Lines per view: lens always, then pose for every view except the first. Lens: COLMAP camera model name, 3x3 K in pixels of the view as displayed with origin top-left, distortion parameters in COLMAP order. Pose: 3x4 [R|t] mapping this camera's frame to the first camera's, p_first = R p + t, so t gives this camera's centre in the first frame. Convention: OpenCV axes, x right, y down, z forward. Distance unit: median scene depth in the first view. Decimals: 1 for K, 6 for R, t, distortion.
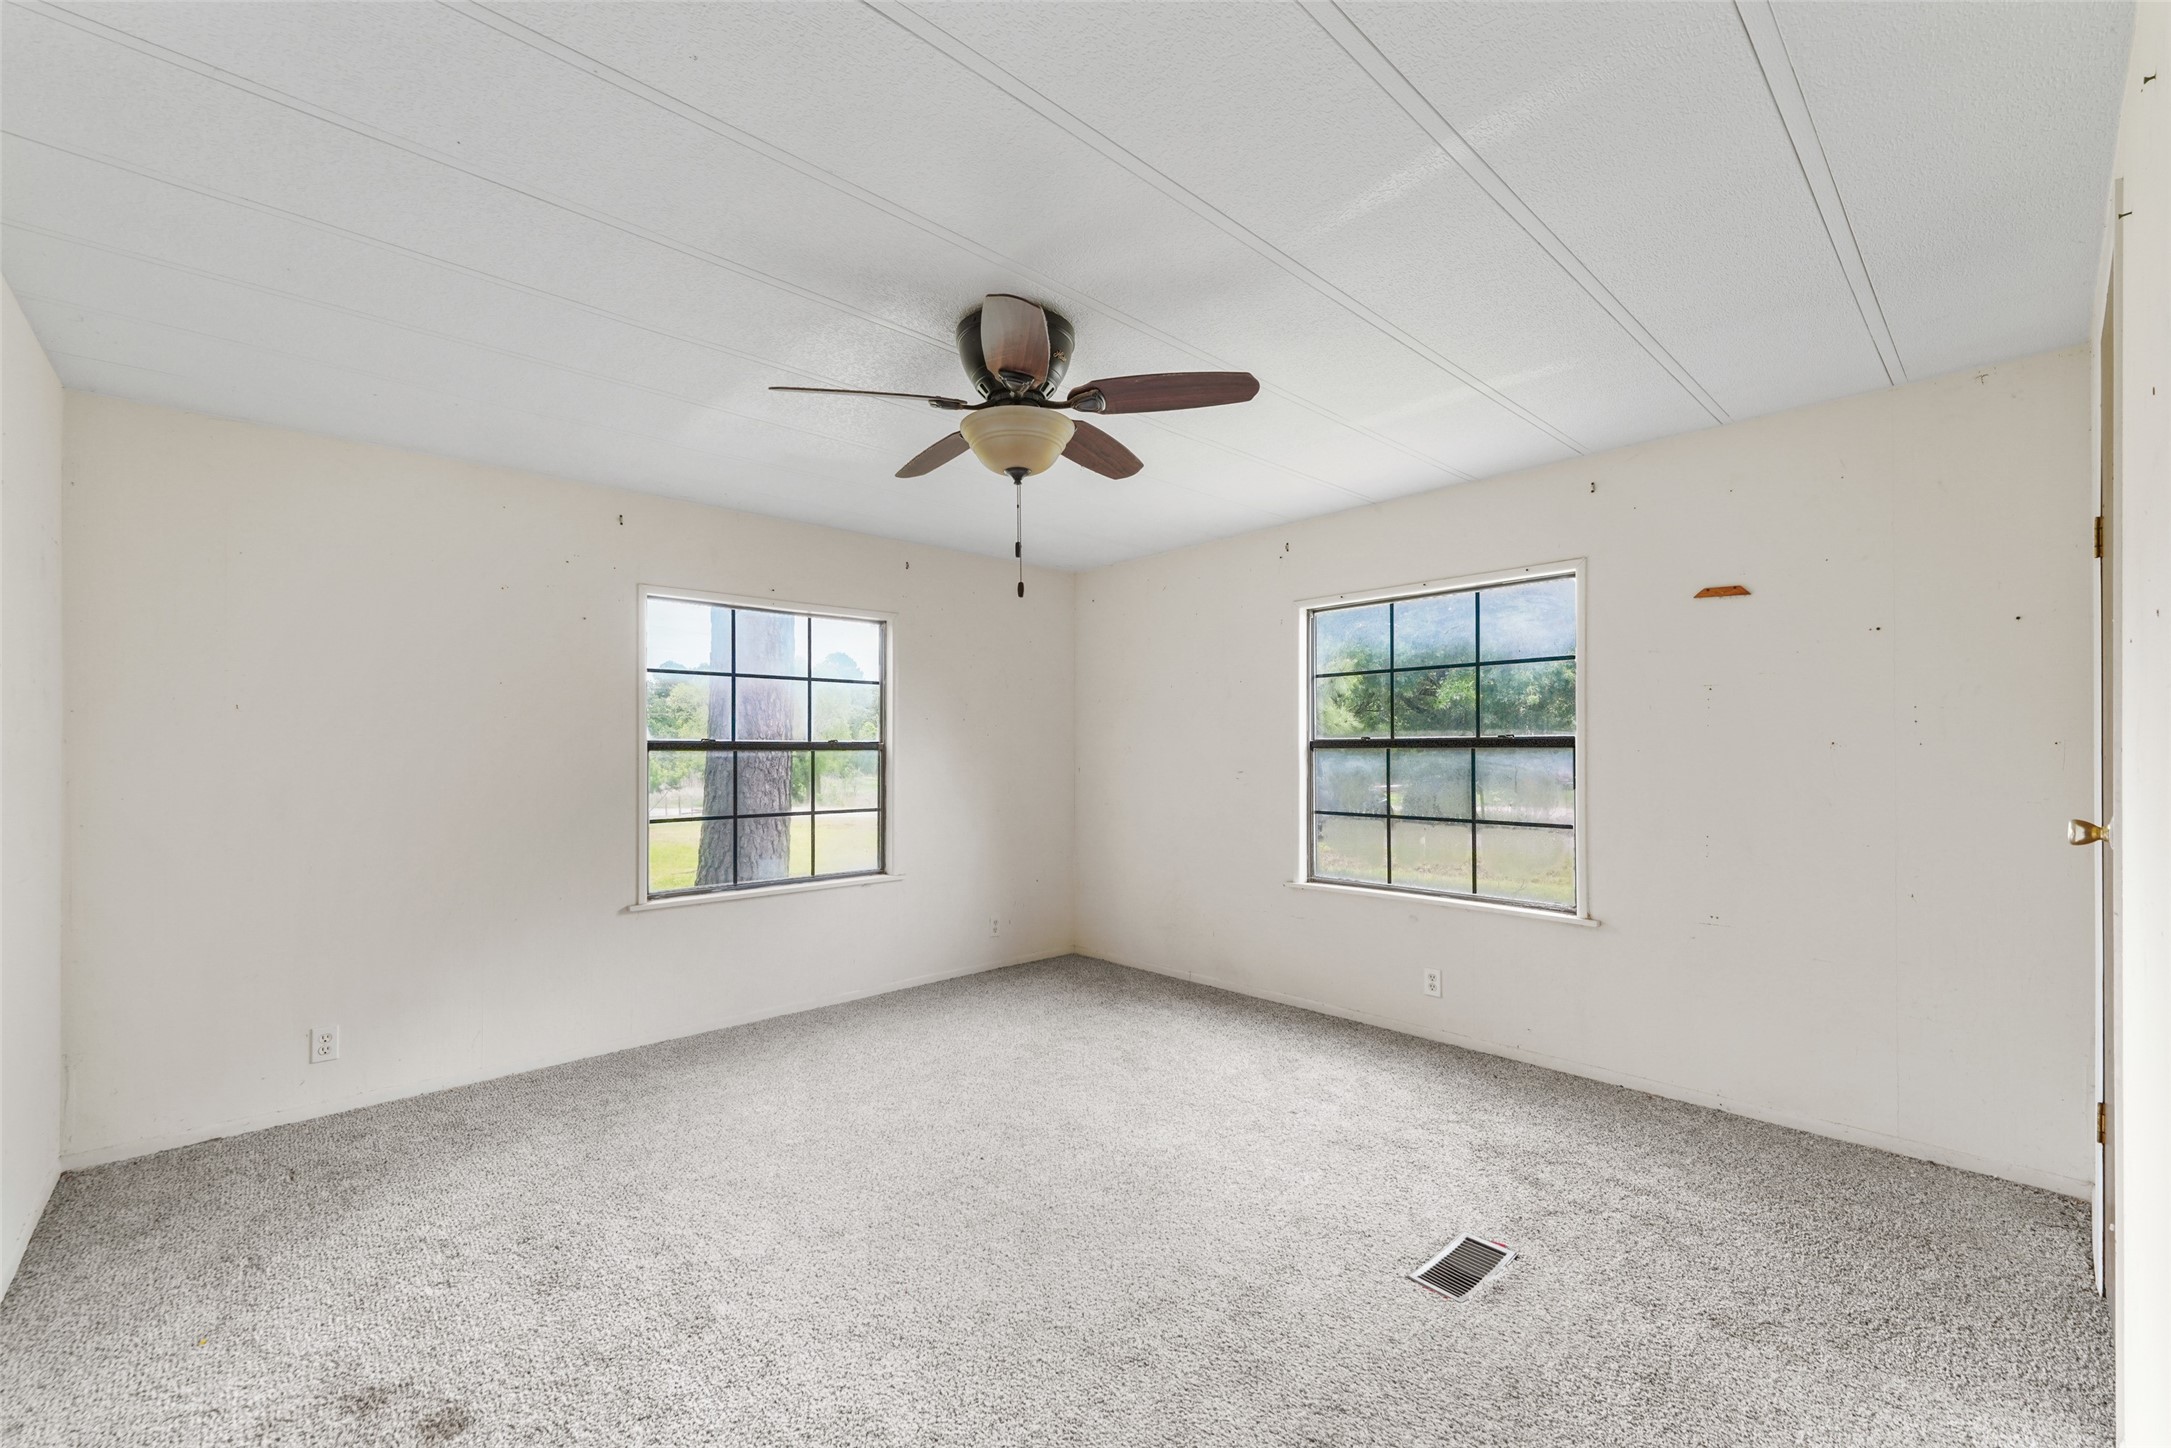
lens RADIAL K [[866.0, 0, 1075.8], [0, 866.0, 741.7], [0, 0, 1]] dist [0.006268, -0.000064]
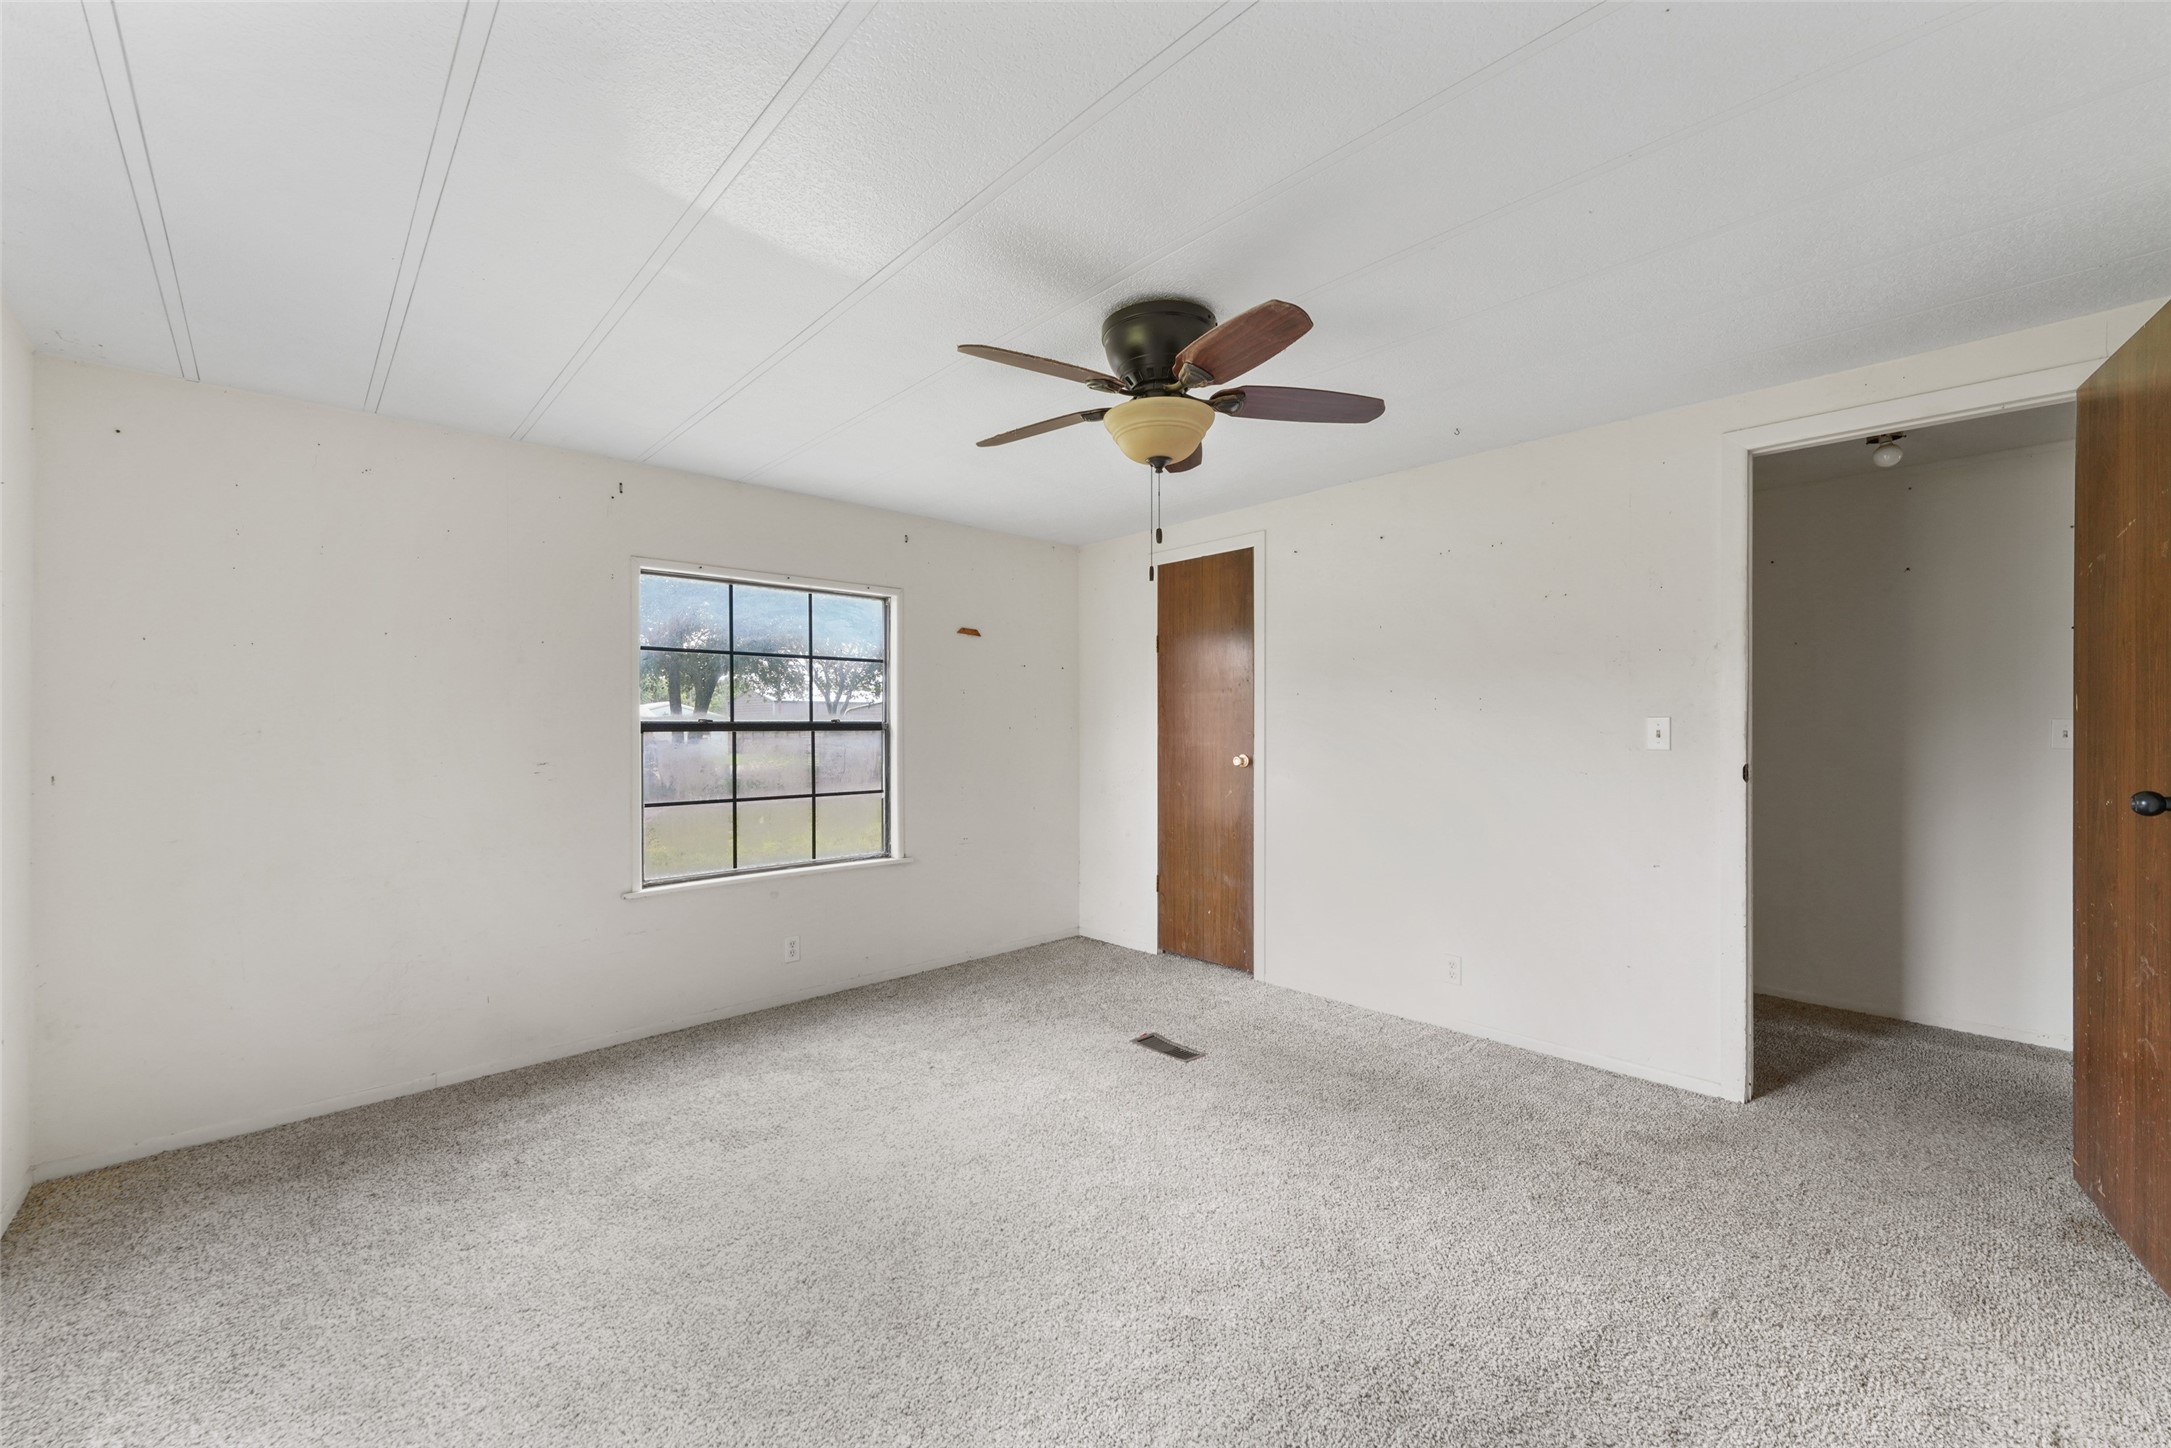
lens RADIAL K [[859.1, 0, 1051.0], [0, 859.1, 729.6], [0, 0, 1]] dist [0.001062, 0.000029]
pose [[0.005060, 0.001354, 0.999986, -0.685907], [-0.005468, 0.999984, -0.001326, 0.005311], [-0.999972, -0.005461, 0.005067, 0.708905]]
